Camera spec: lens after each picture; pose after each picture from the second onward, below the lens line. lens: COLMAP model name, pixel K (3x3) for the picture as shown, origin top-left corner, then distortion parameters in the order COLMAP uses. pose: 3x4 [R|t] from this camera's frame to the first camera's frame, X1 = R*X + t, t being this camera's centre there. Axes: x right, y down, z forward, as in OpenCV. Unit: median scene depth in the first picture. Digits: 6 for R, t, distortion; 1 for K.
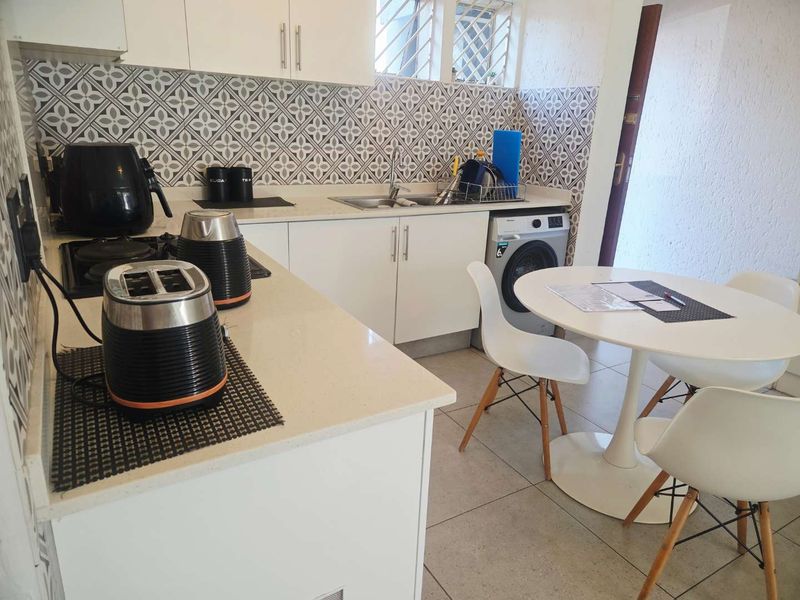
lens RADIAL K [[534.7, 0, 404.0], [0, 534.7, 298.1], [0, 0, 1]] dist [0.059155, -0.040115]
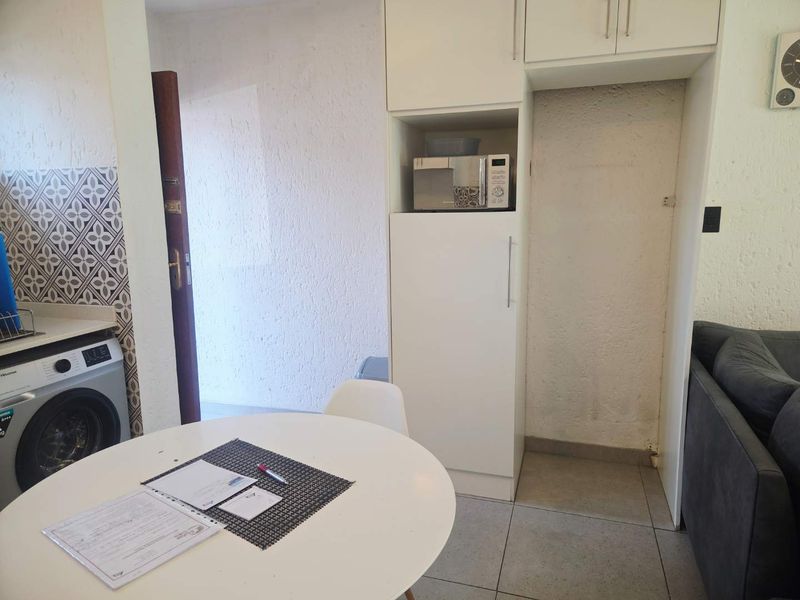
lens RADIAL K [[534.7, 0, 404.0], [0, 534.7, 298.1], [0, 0, 1]] dist [0.059155, -0.040115]
pose [[0.749882, -0.158432, 0.642321, 0.141567], [0.246492, 0.967904, -0.049030, -0.080922], [-0.613937, 0.195094, 0.764866, 0.216763]]
